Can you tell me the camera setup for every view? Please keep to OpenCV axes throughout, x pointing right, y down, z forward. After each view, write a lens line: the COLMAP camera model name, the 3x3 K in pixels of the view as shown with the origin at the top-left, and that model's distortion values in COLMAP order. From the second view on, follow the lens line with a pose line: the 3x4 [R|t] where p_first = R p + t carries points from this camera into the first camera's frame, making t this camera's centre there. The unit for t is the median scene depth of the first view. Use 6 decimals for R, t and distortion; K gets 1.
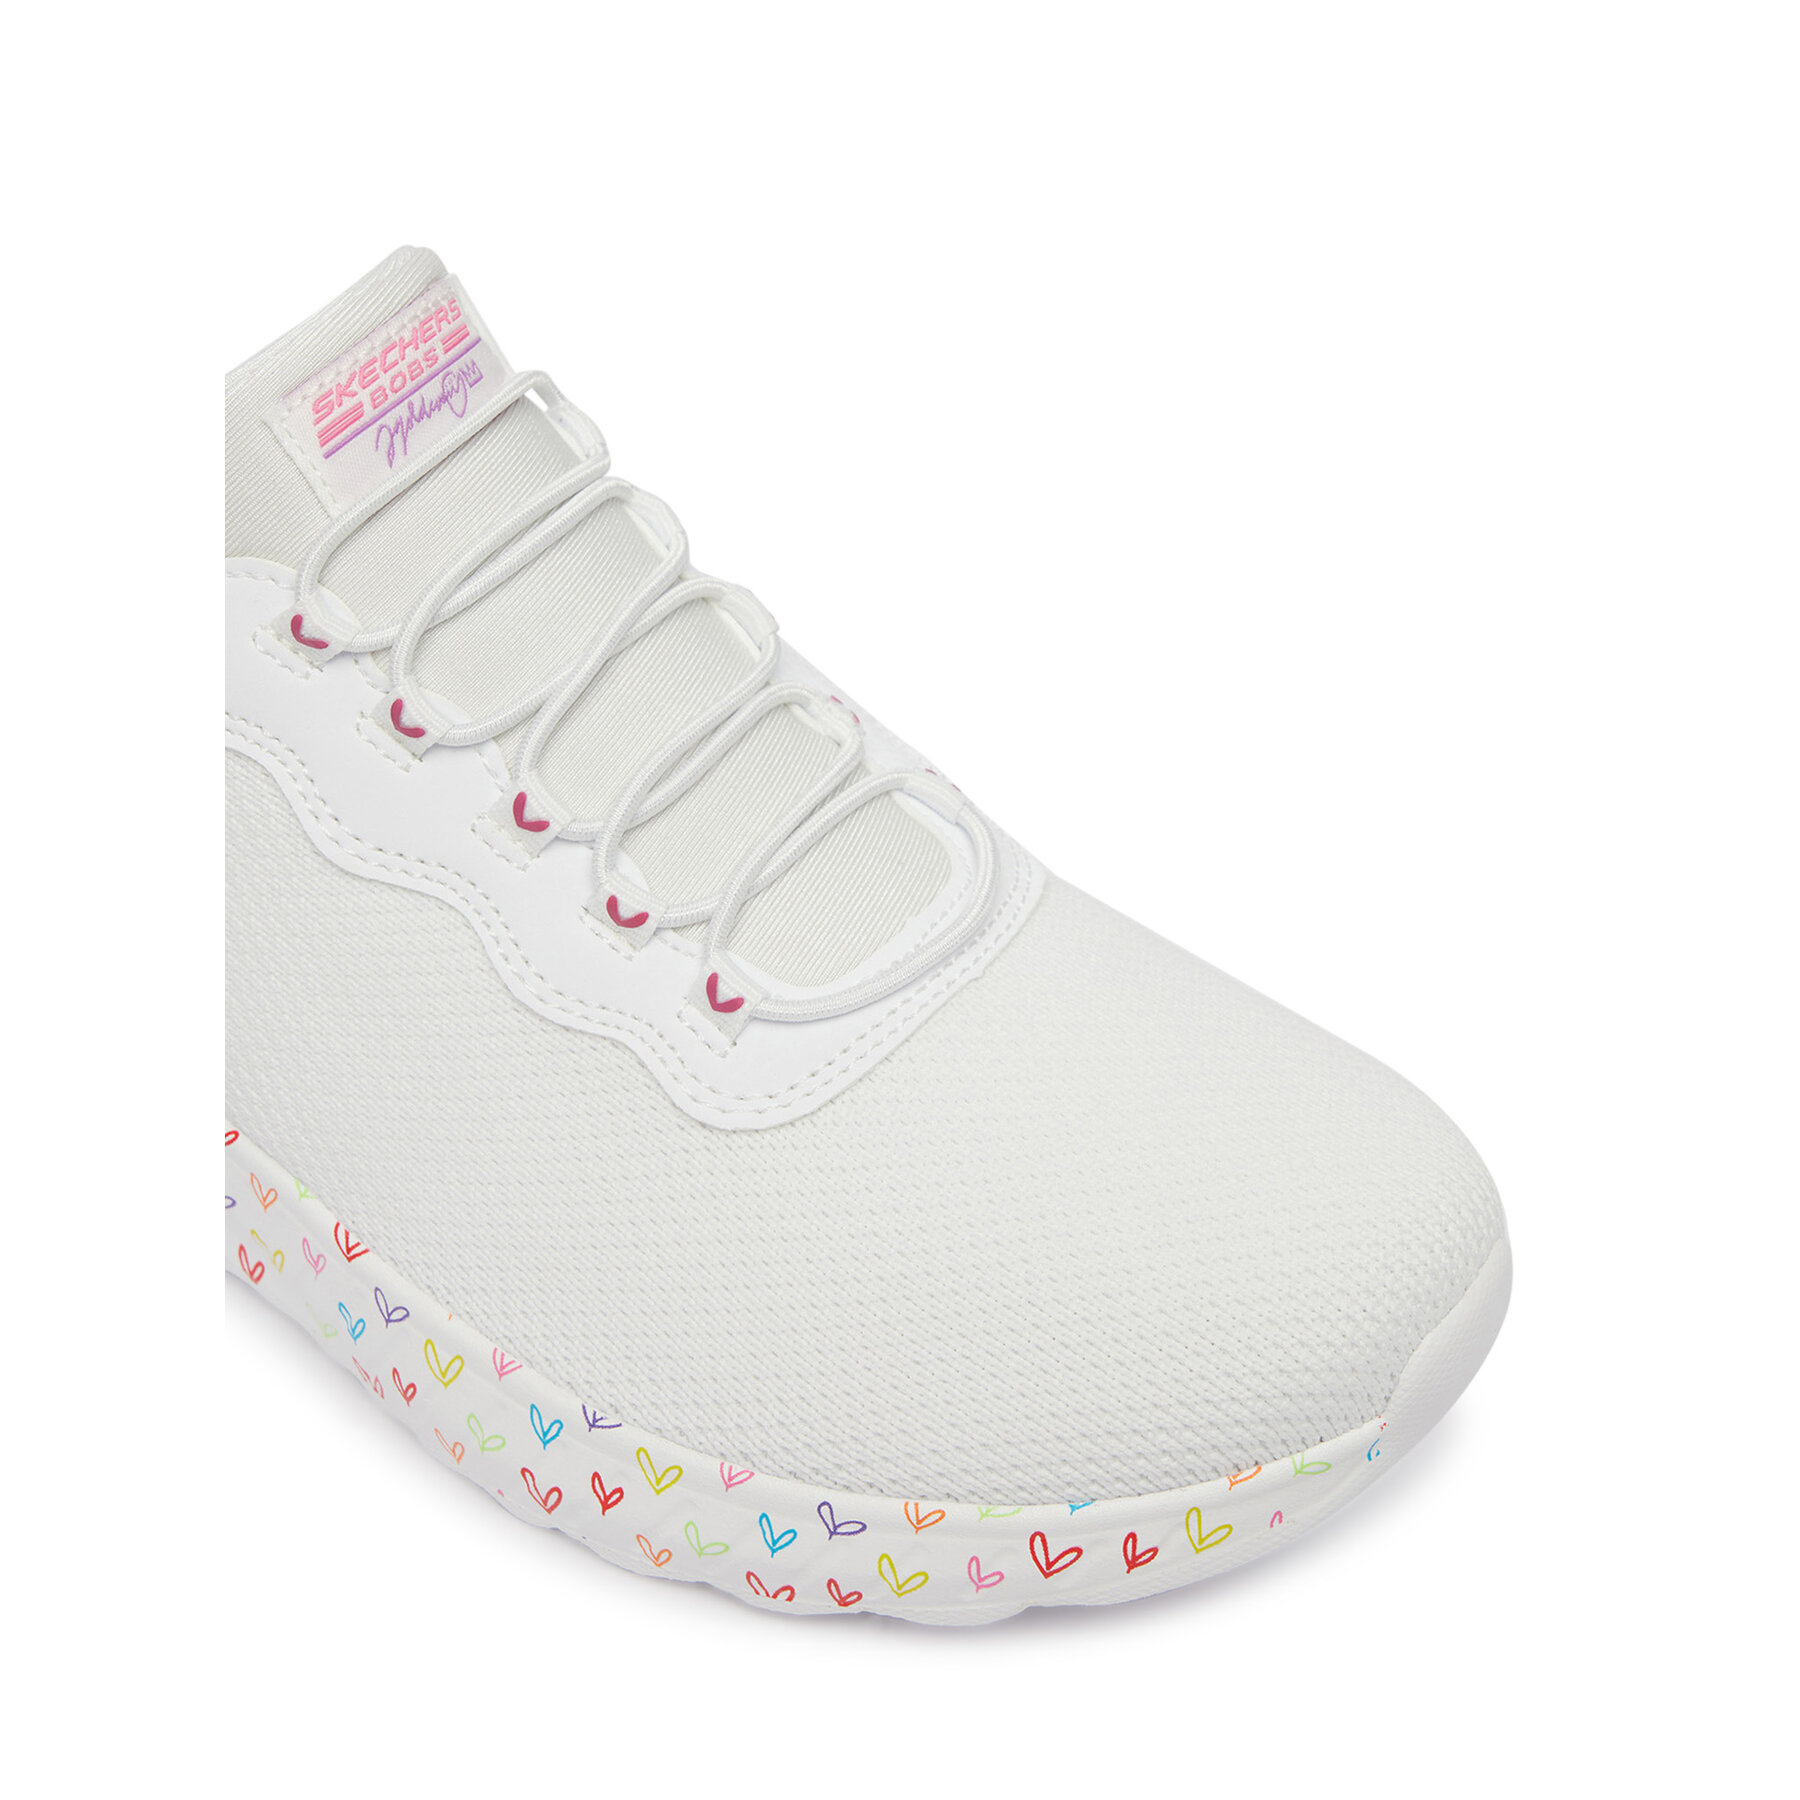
lens RADIAL K [[3767.0, 0, 900.0], [0, 3767.0, 900.0], [0, 0, 1]] dist [-0.068280, -0.247123]
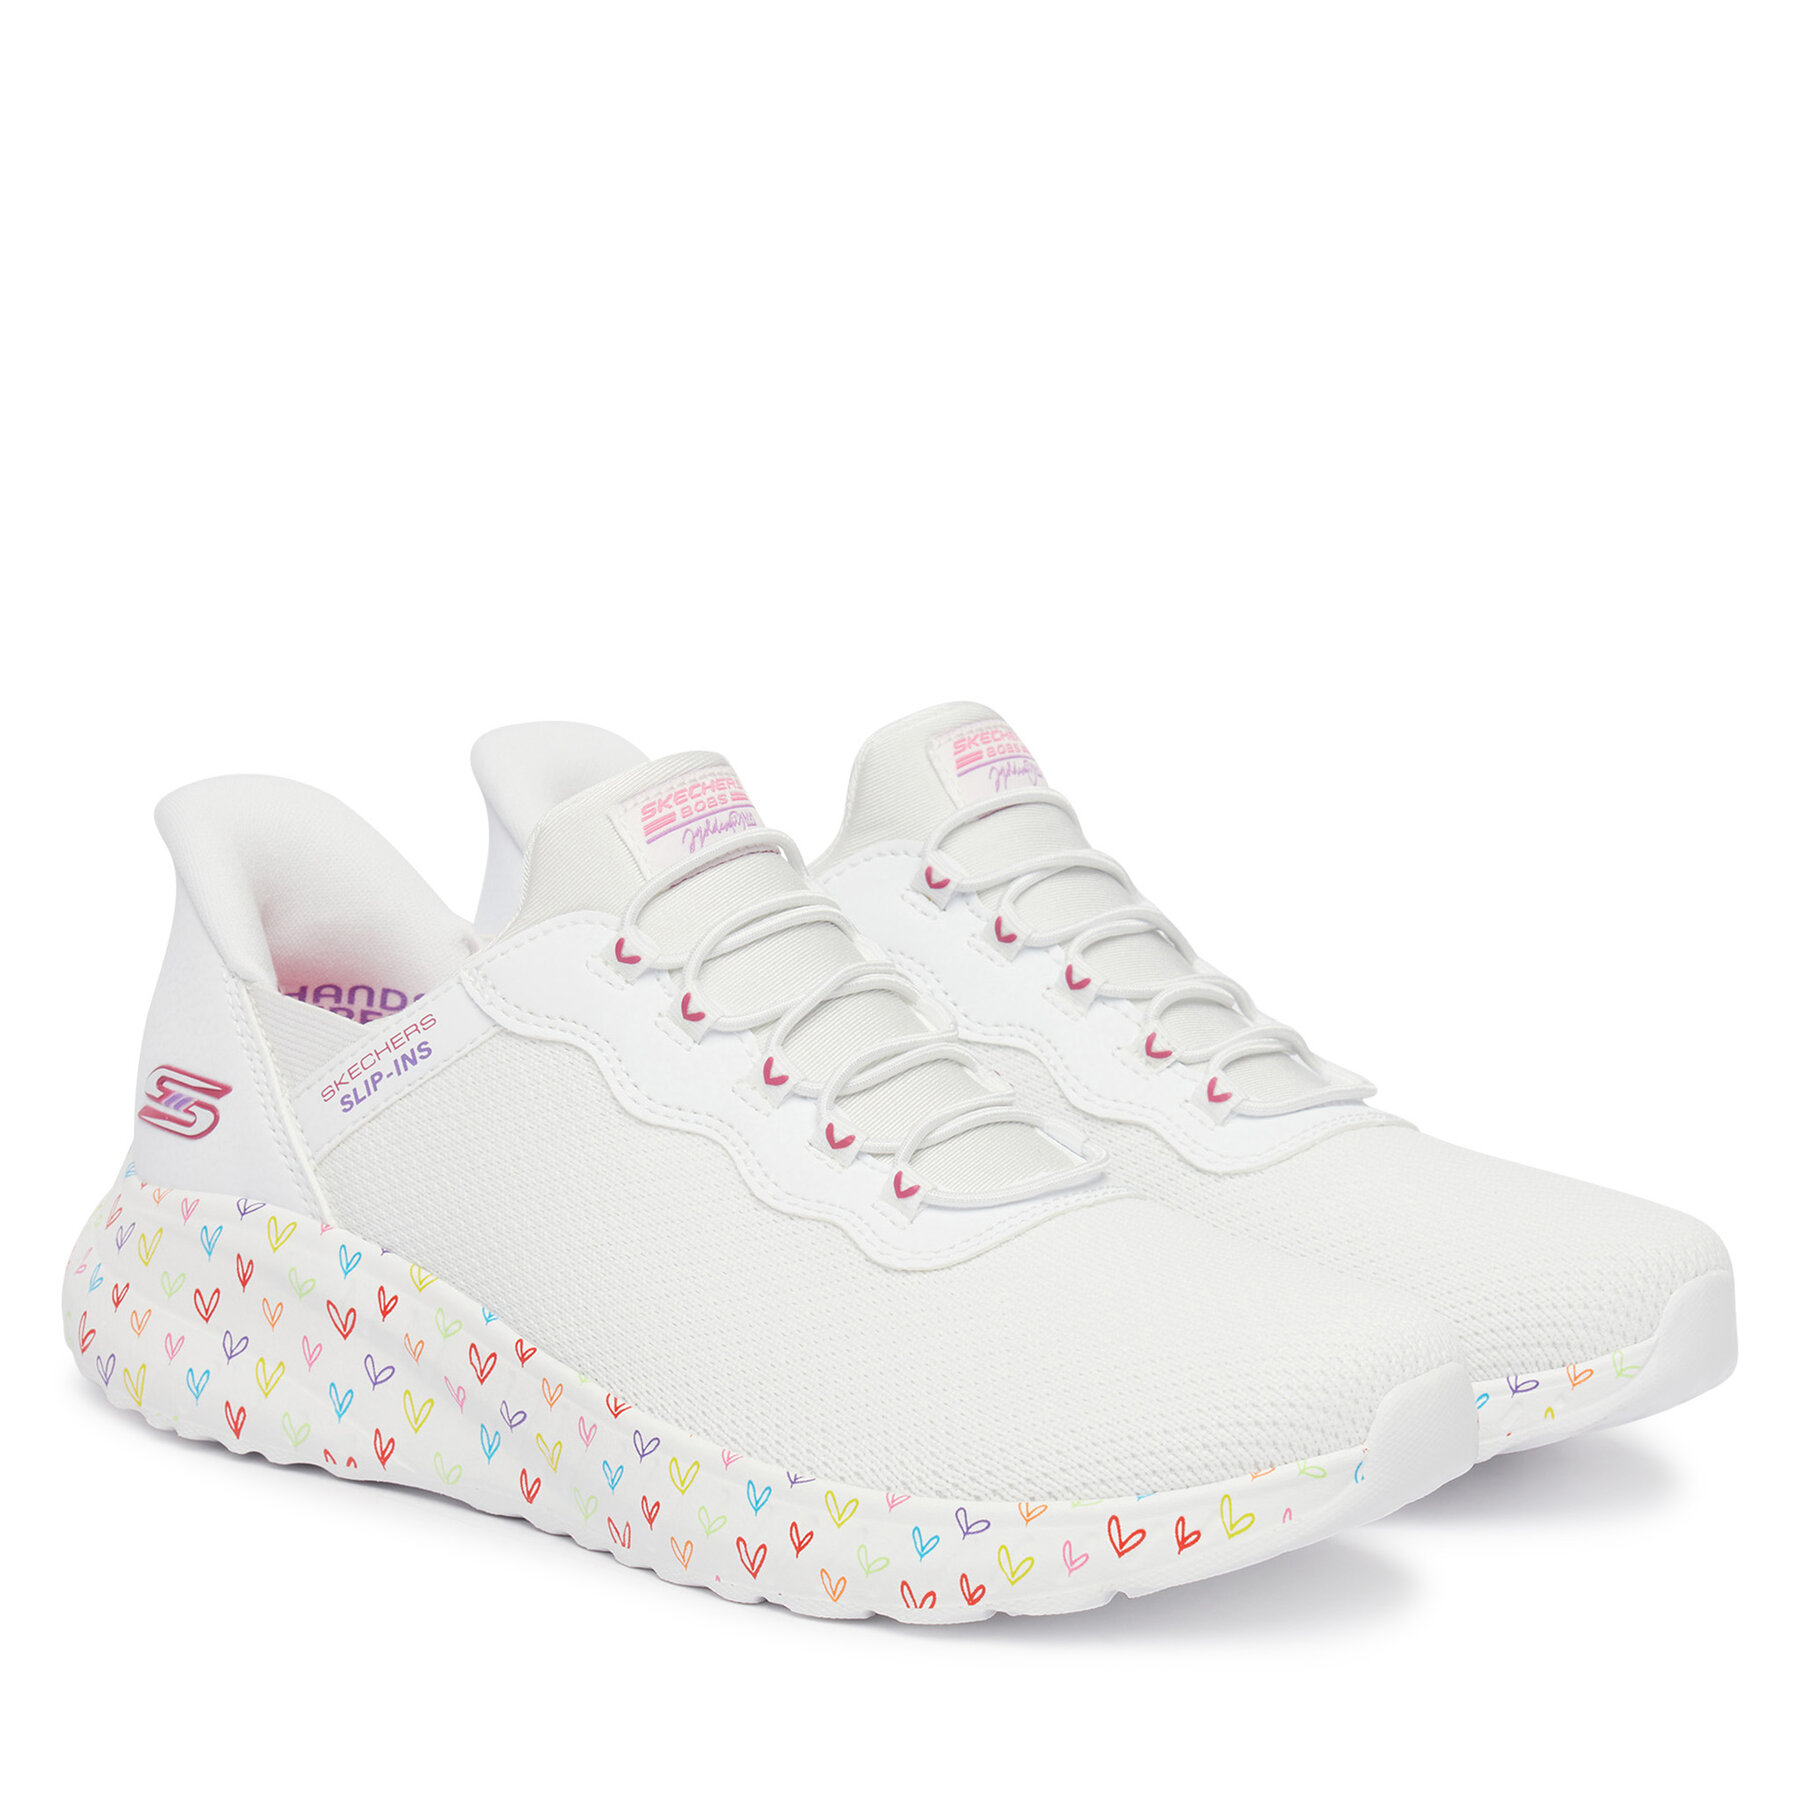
lens RADIAL K [[7227.5, 0, 900.0], [0, 7227.5, 900.0], [0, 0, 1]] dist [0.002551, -3.075039]
pose [[0.998009, 0.025034, -0.057884, 0.104174], [-0.049631, 0.878059, -0.475972, 1.212370], [0.038910, 0.477898, 0.877553, -1.413665]]
